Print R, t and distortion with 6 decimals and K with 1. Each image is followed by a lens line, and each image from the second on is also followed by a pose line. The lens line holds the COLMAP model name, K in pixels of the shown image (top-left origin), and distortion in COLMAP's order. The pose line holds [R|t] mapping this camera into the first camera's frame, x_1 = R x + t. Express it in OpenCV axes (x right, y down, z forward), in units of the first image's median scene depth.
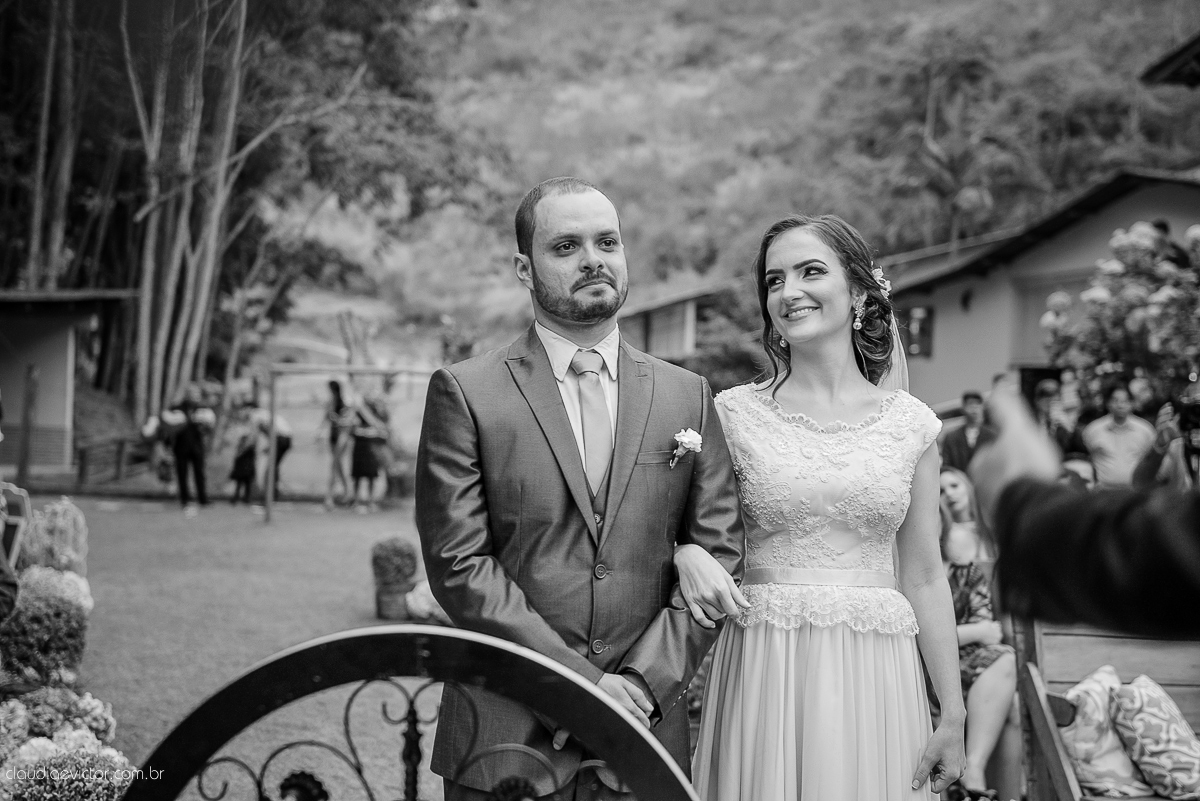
lens RADIAL K [[2008.5, 0, 600.0], [0, 2008.5, 400.5], [0, 0, 1]] dist [0.110408, 0.167988]
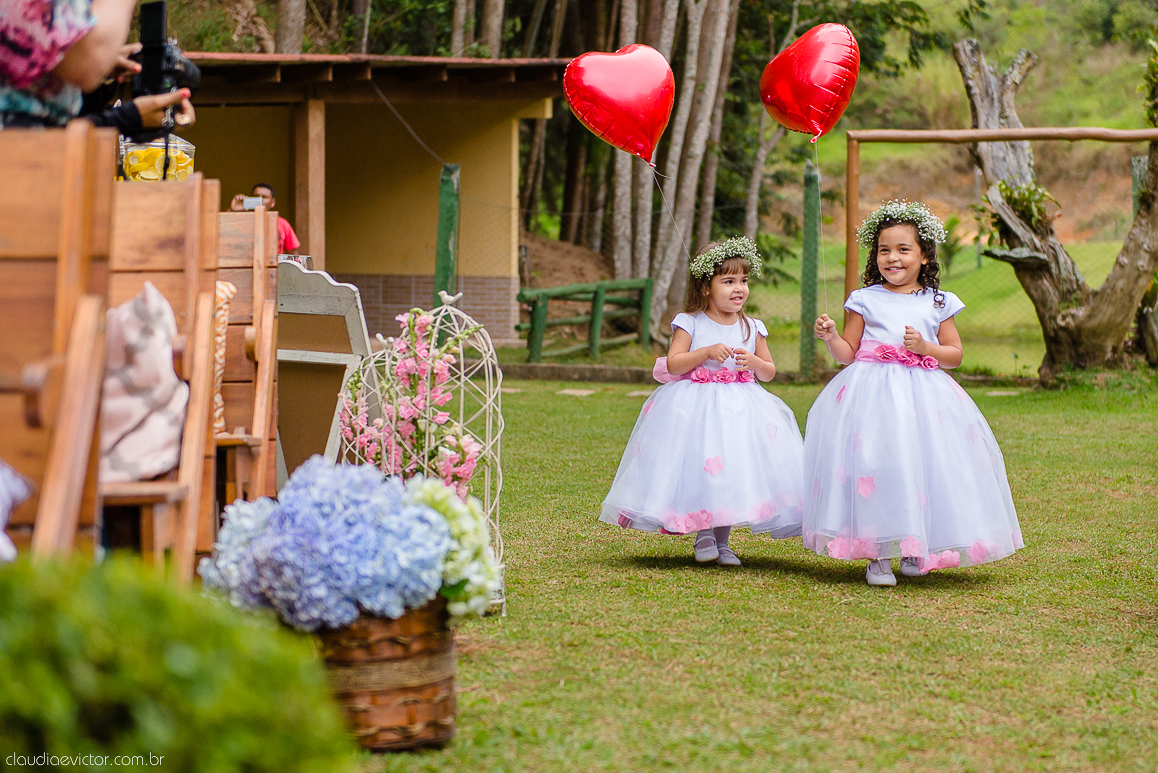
lens RADIAL K [[2568.3, 0, 579.0], [0, 2568.3, 386.5], [0, 0, 1]] dist [0.018656, 0.155815]
pose [[0.971292, -0.013591, -0.237501, -0.051552], [0.022371, 0.999161, 0.034313, 0.020566], [0.236835, -0.038641, 0.970781, 0.221103]]
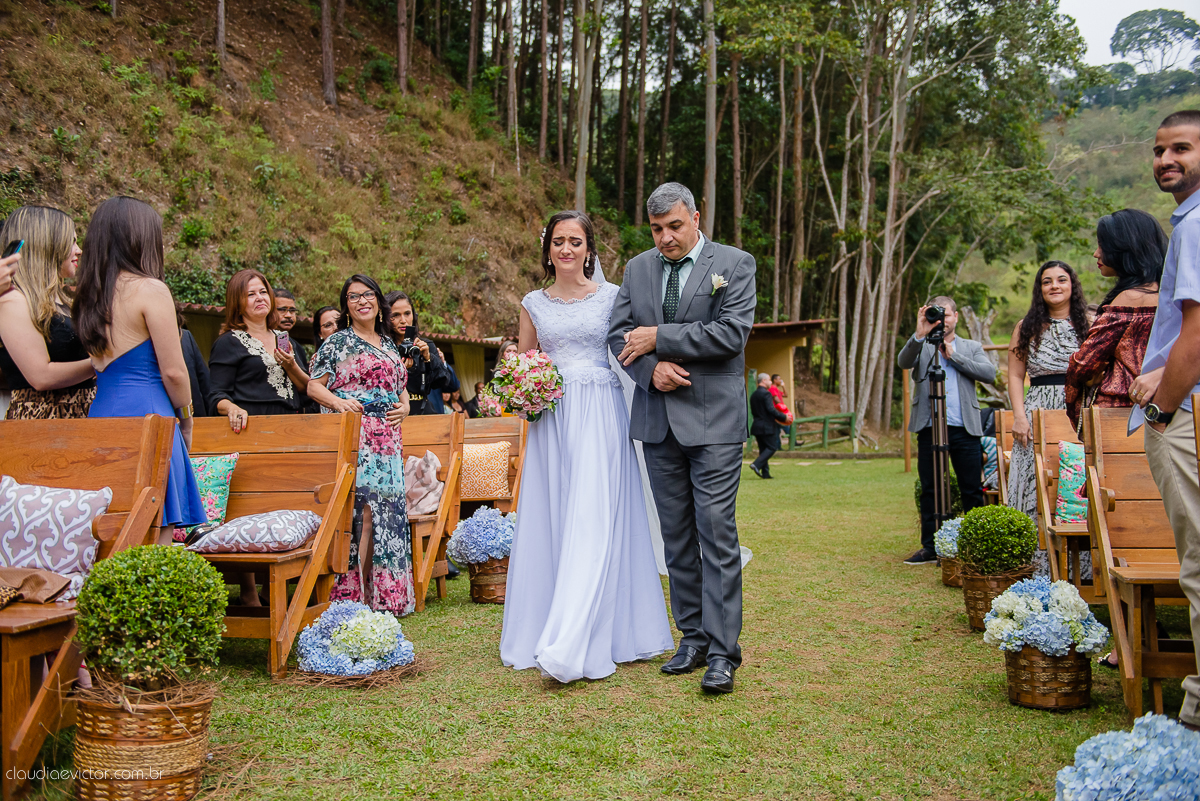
lens RADIAL K [[1129.9, 0, 600.0], [0, 1129.9, 400.5], [0, 0, 1]] dist [-0.006365, -0.005132]
pose [[0.879761, -0.060472, -0.471555, 0.005345], [0.054634, 0.998166, -0.026075, 0.017590], [0.472267, -0.002823, 0.881451, 0.199549]]
